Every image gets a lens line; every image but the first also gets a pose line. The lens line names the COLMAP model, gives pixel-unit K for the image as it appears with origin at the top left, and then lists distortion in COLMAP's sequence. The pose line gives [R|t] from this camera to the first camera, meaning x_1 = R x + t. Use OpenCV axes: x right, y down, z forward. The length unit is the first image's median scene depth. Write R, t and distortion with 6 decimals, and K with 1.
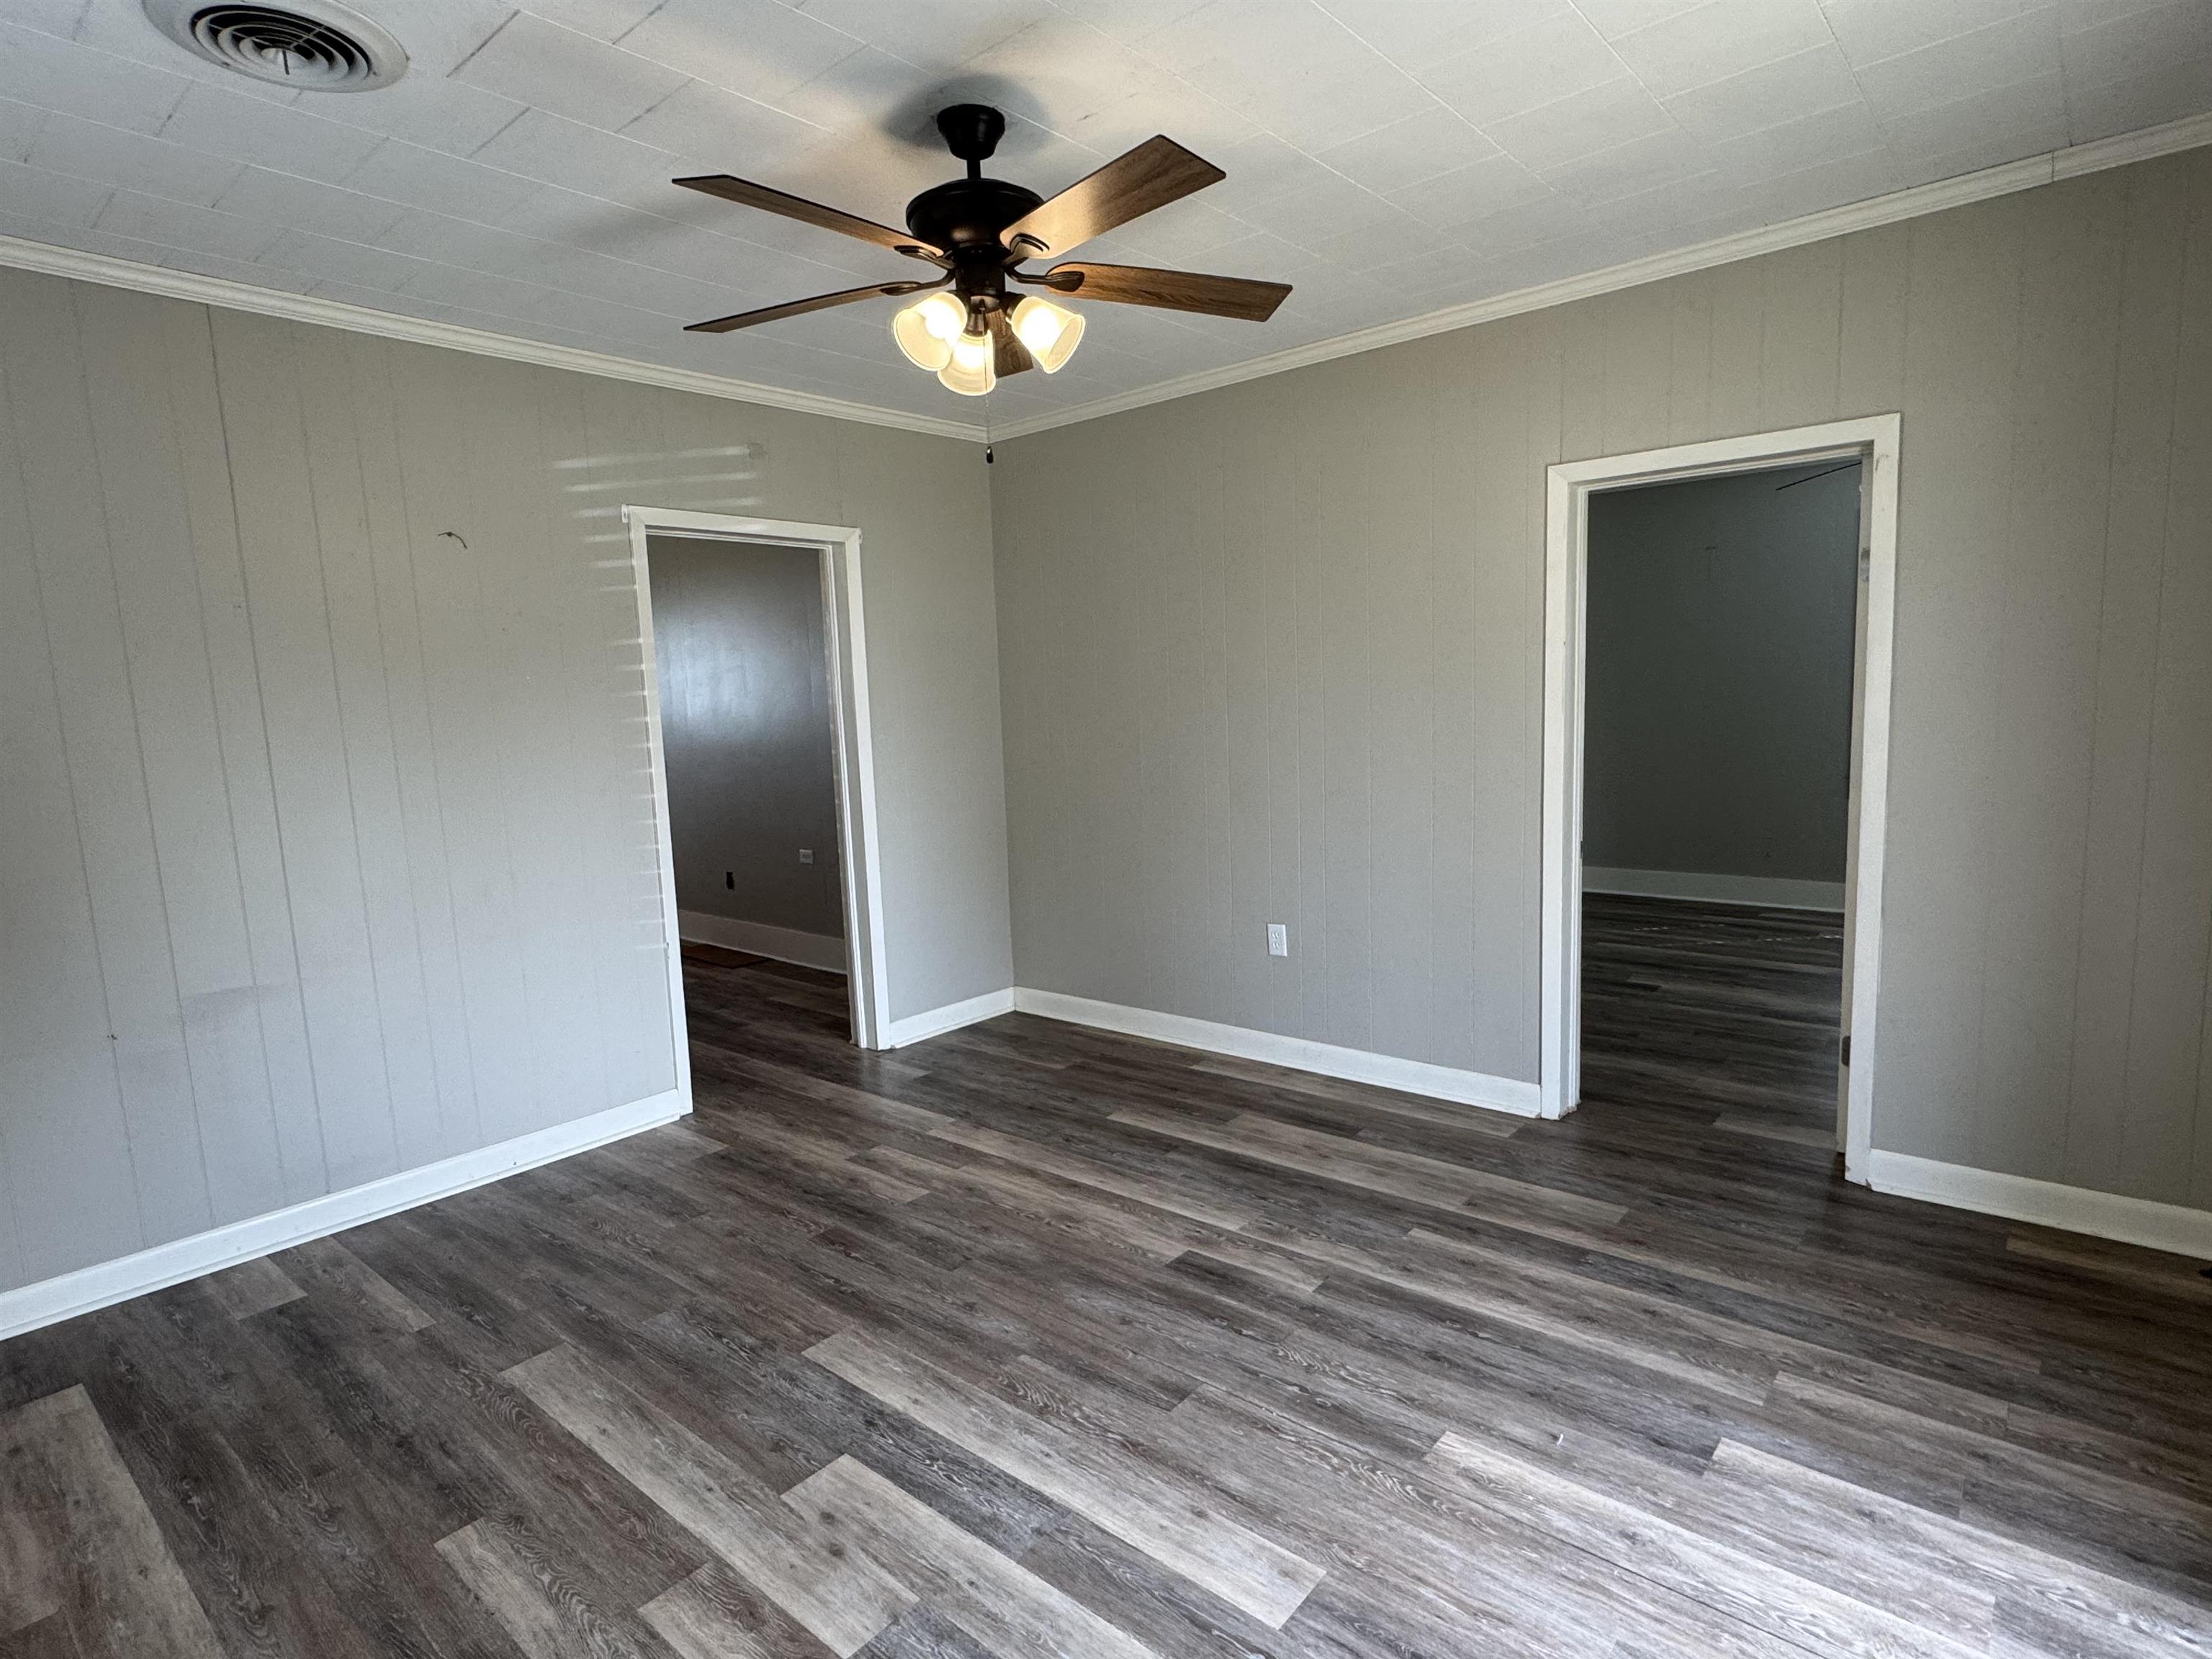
lens RADIAL K [[1178.0, 0, 1106.7], [0, 1178.0, 836.1], [0, 0, 1]] dist [-0.004234, 0.002615]
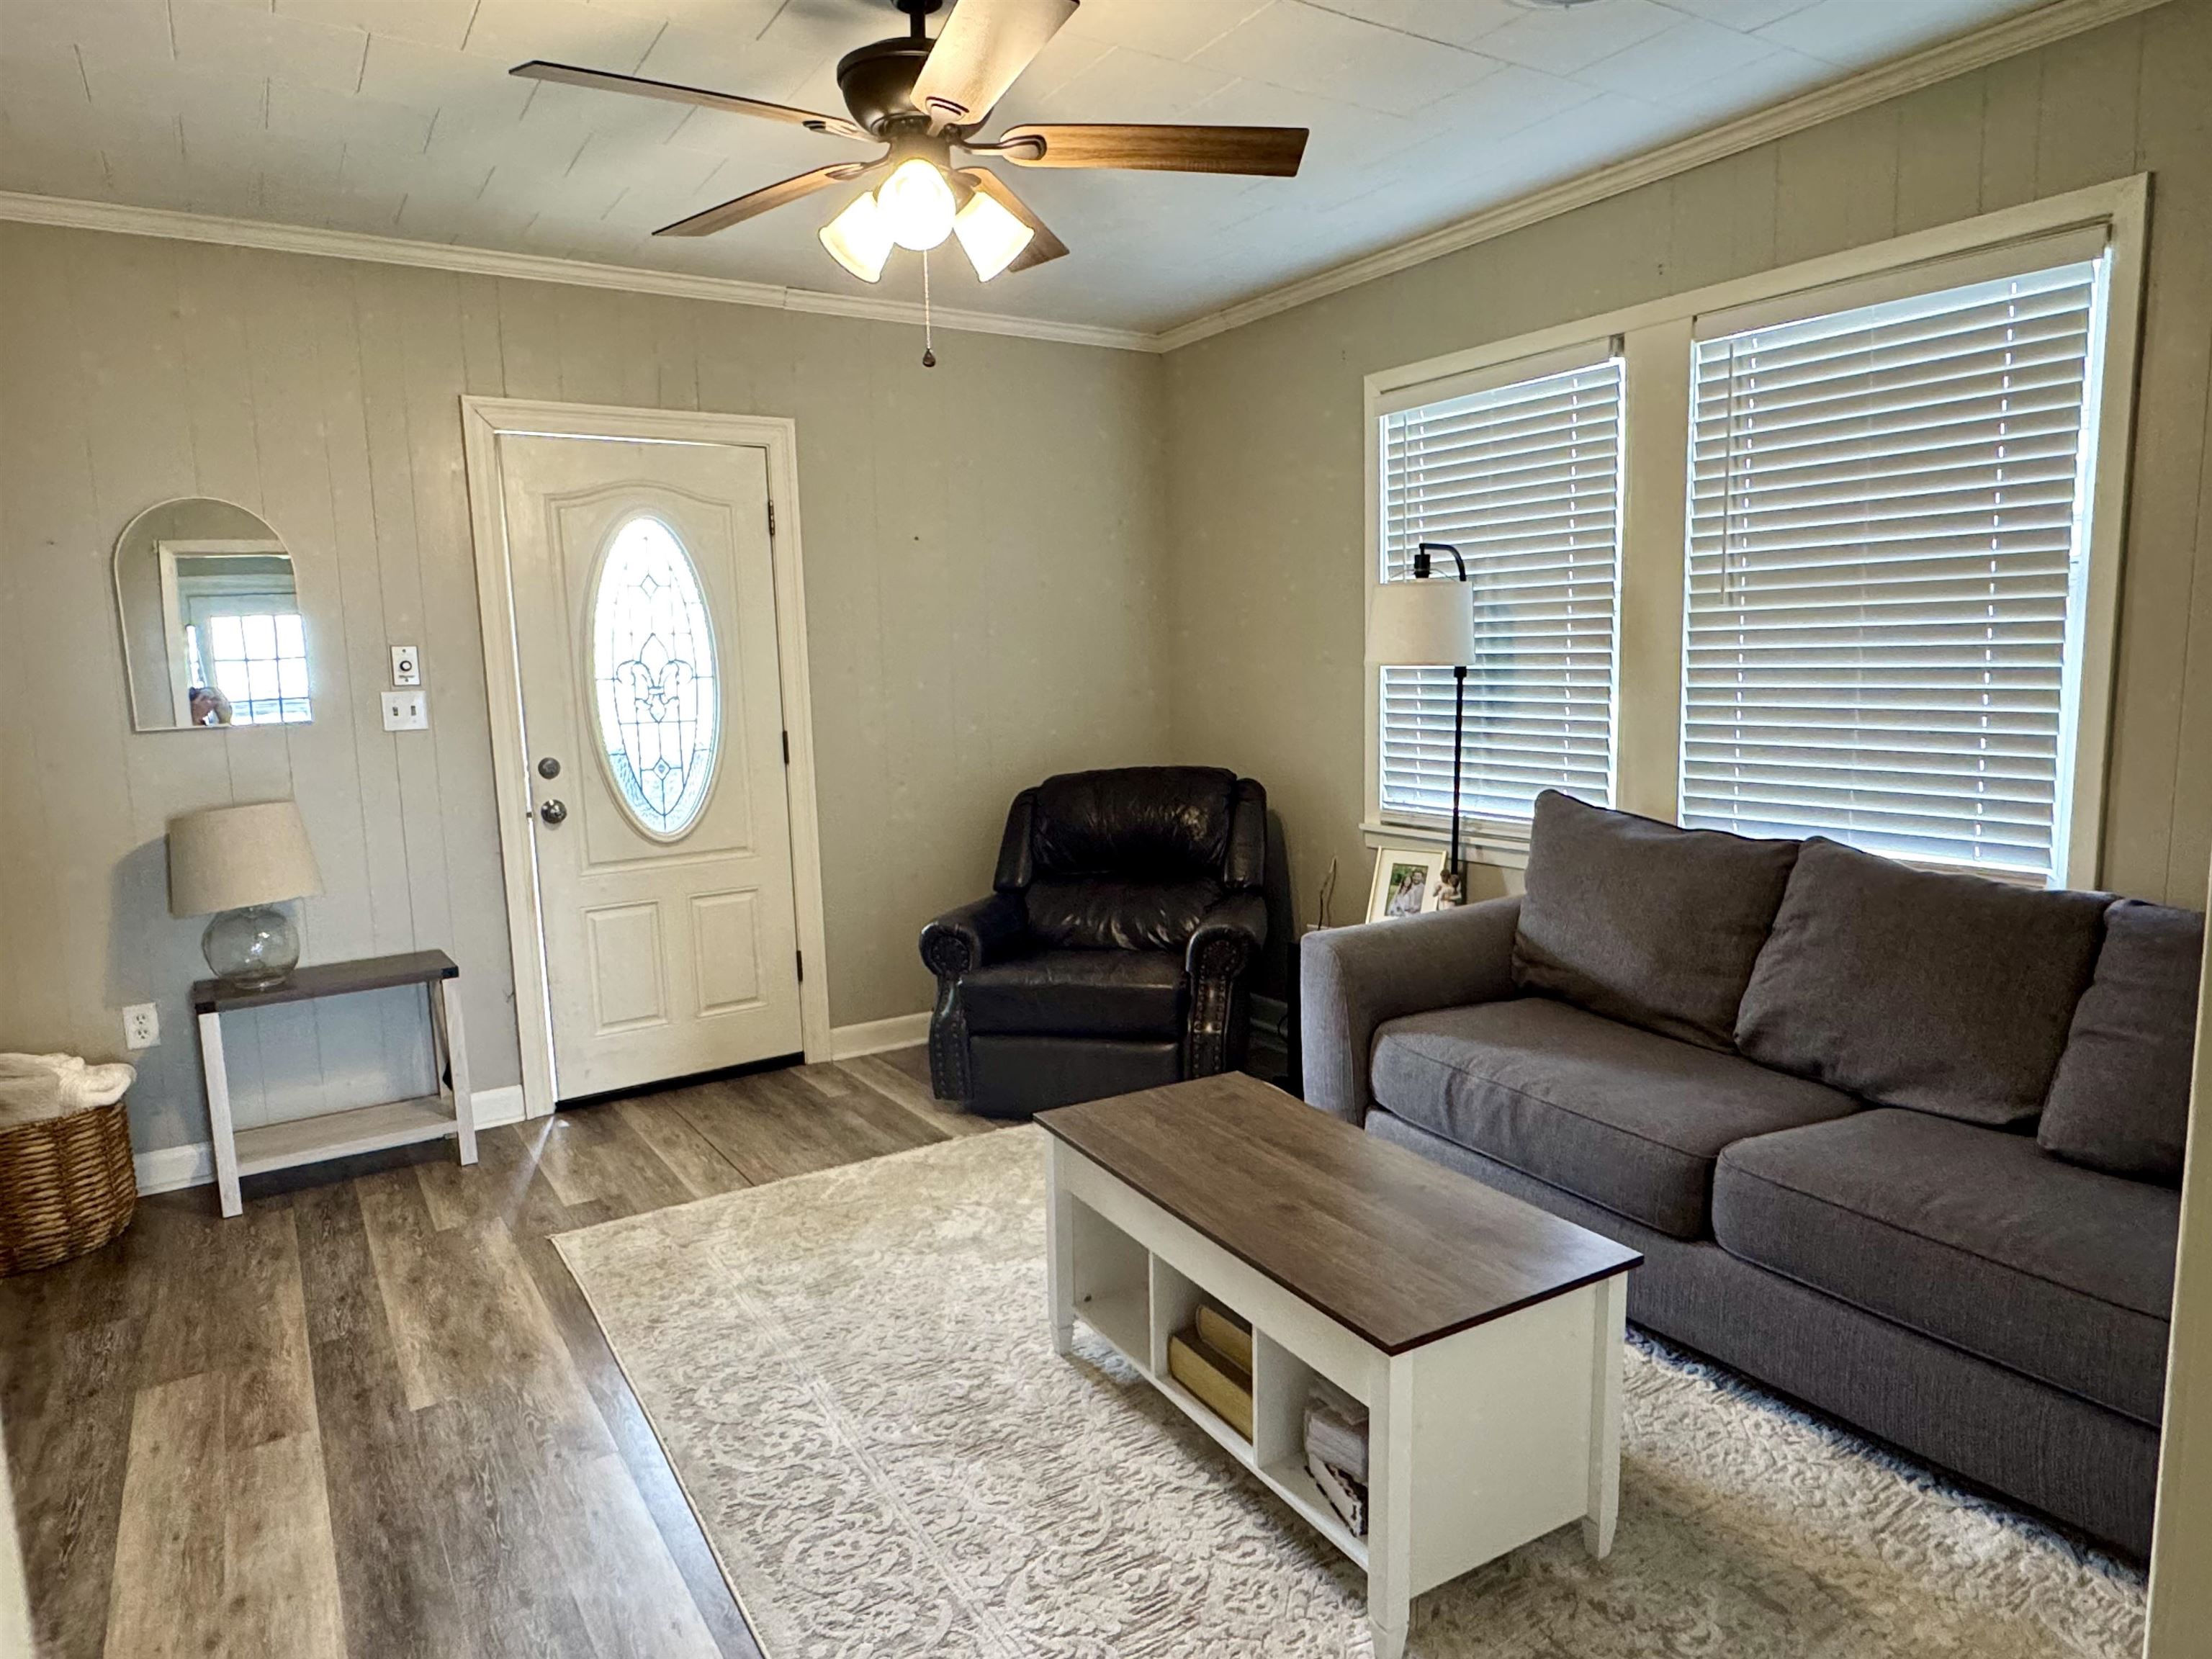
lens RADIAL K [[1320.2, 0, 1097.3], [0, 1320.2, 833.7], [0, 0, 1]] dist [-0.003359, 0.001415]
pose [[-0.956555, 0.026571, 0.290340, -0.443000], [0.101362, 0.964026, 0.245723, -0.189726], [-0.273366, 0.264477, -0.924837, 1.765196]]
